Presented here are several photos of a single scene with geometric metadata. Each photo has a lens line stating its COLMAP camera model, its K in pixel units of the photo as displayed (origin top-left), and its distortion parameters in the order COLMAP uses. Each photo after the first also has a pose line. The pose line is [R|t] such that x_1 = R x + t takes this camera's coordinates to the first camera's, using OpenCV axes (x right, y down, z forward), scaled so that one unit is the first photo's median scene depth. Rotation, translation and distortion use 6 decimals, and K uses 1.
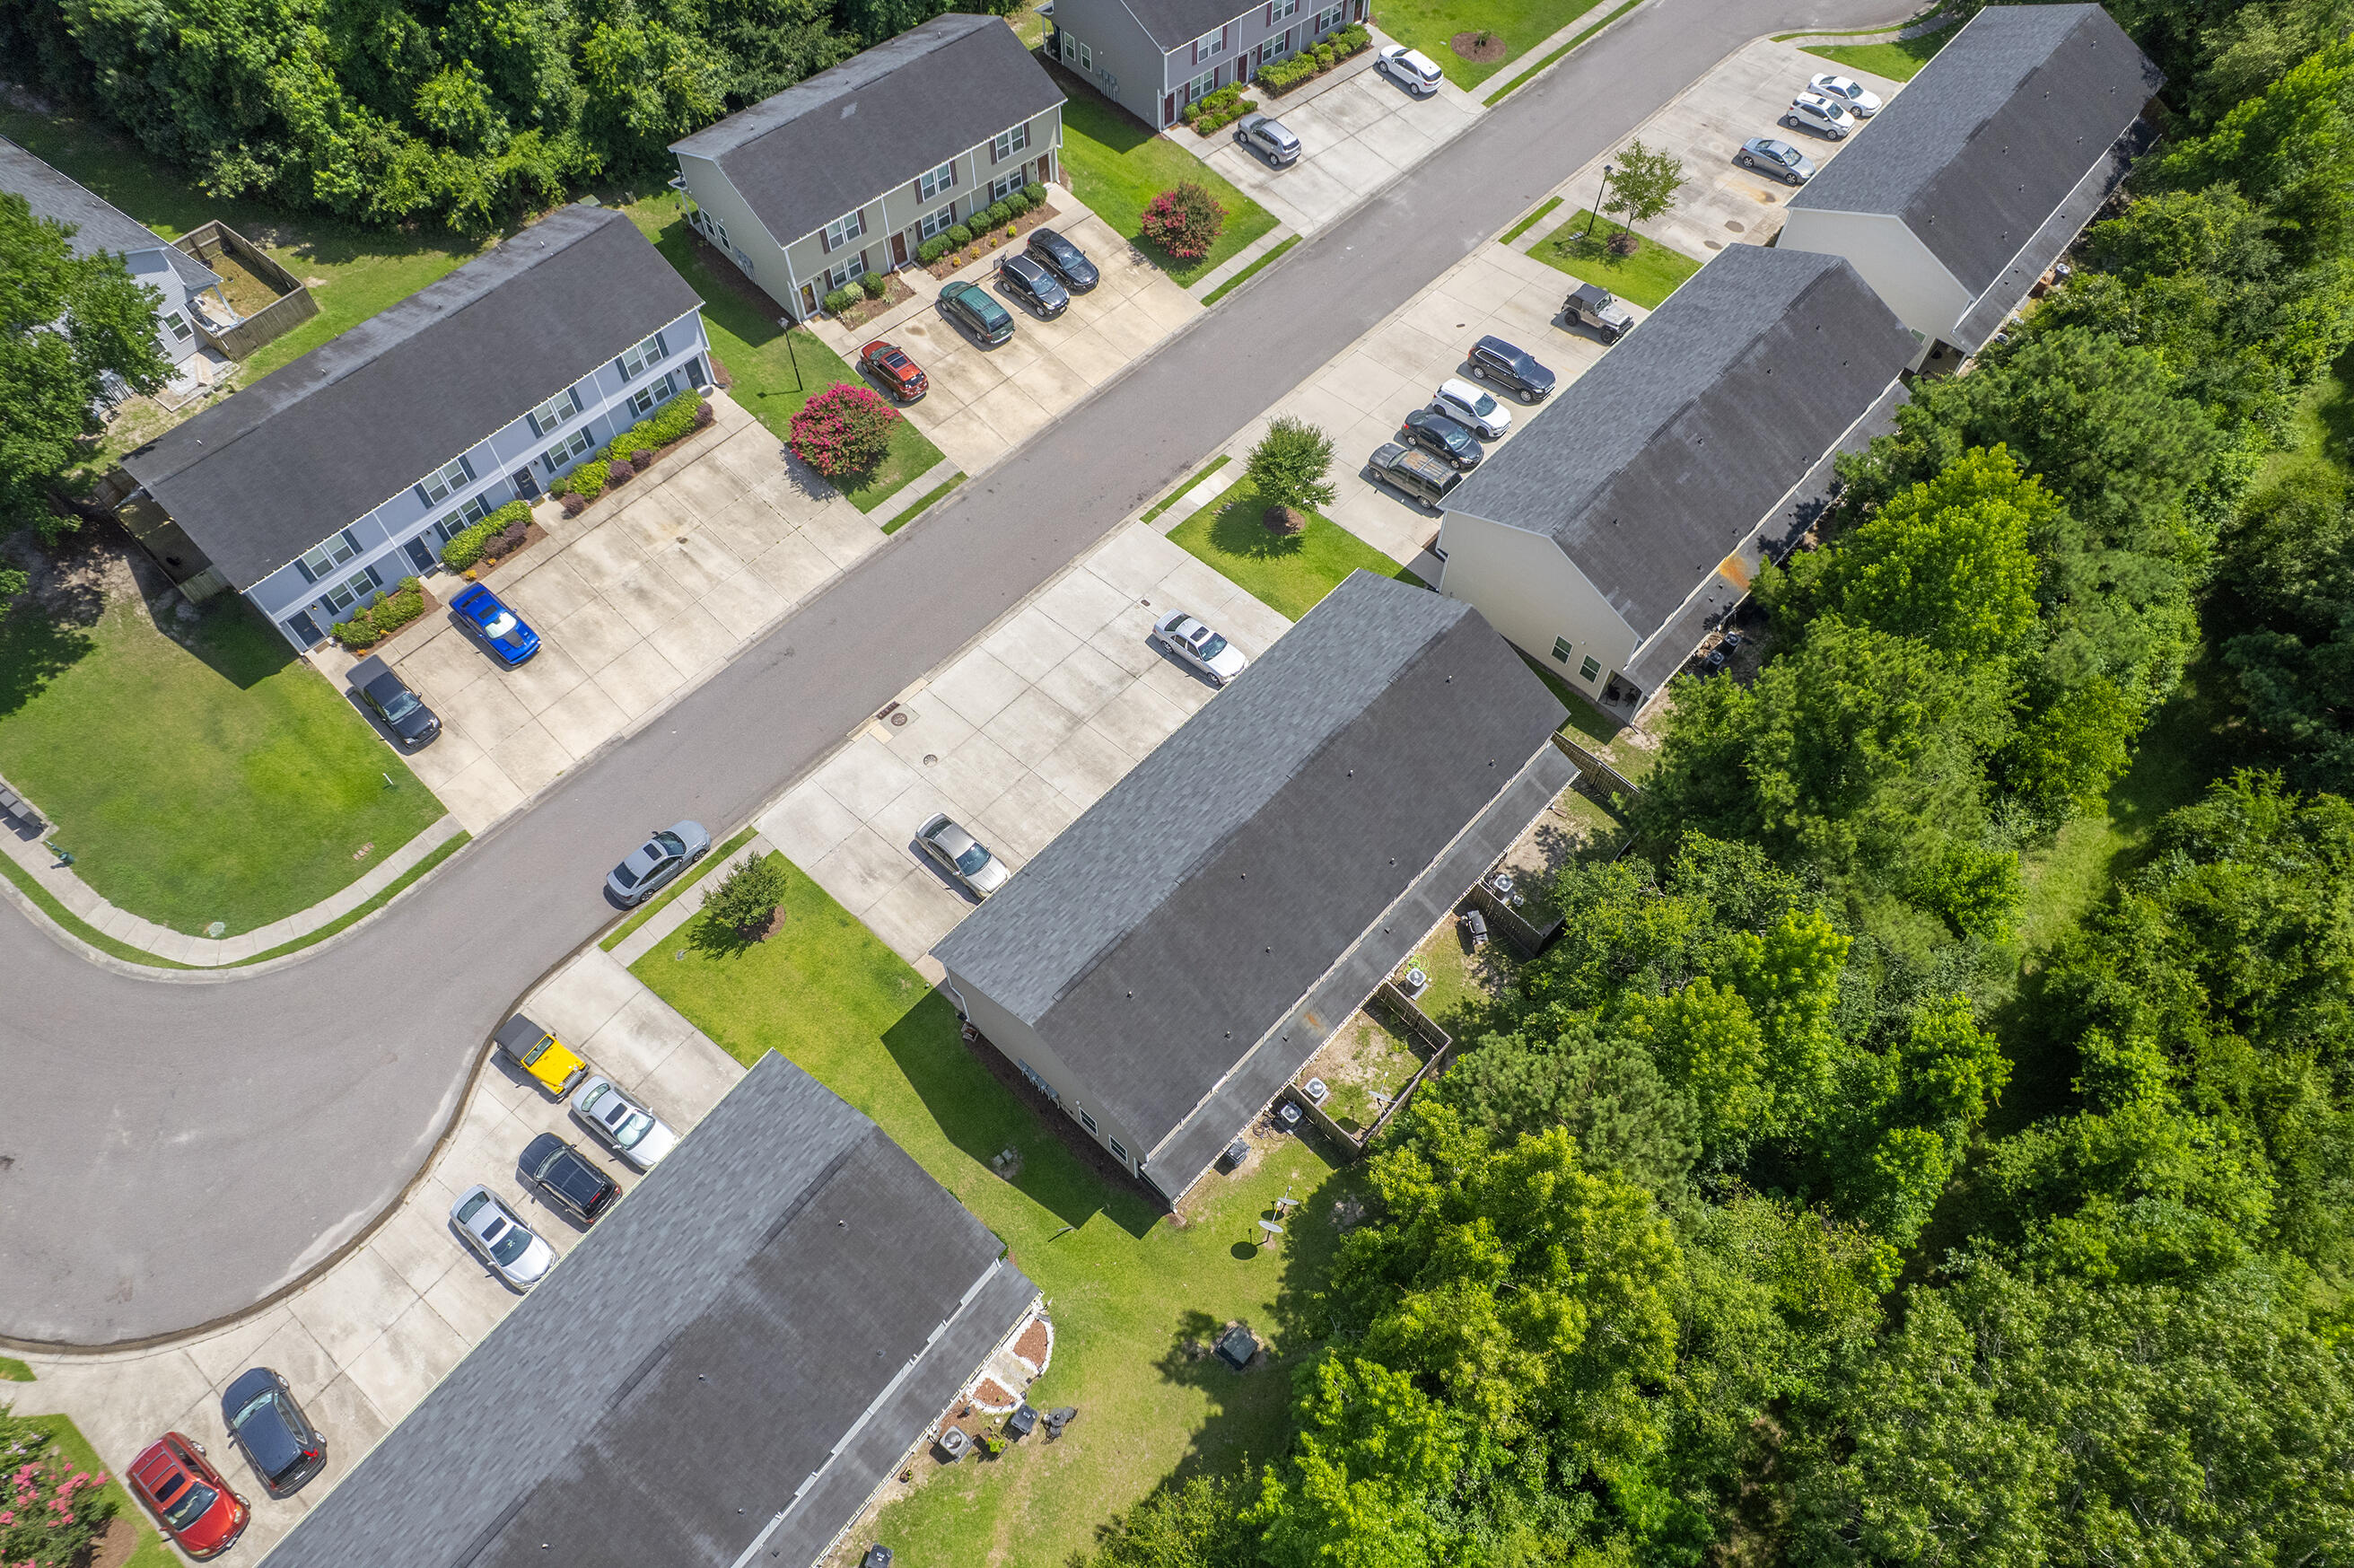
lens RADIAL K [[1502.4, 0, 1181.1], [0, 1502.4, 794.8], [0, 0, 1]] dist [-0.071464, 0.064129]
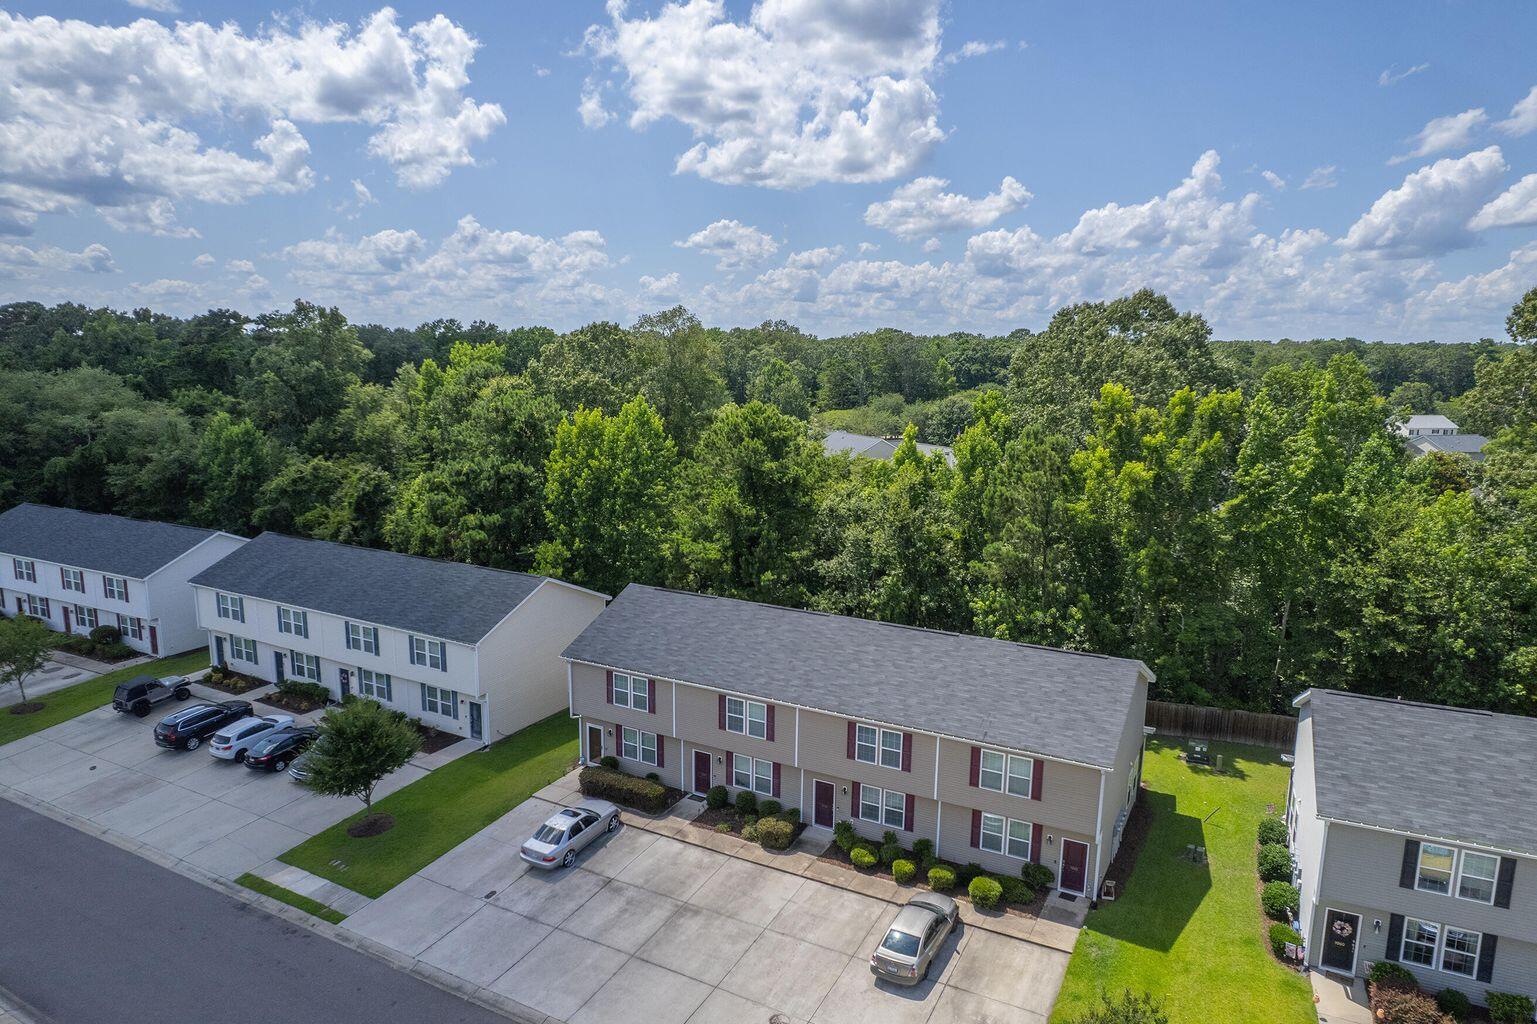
lens RADIAL K [[980.9, 0, 769.7], [0, 980.9, 519.9], [0, 0, 1]] dist [-0.071464, 0.064129]
pose [[-0.242285, -0.179363, 0.953481, -0.554385], [0.823448, 0.481686, 0.299855, -0.274258], [-0.513061, 0.857792, 0.030991, 0.783193]]
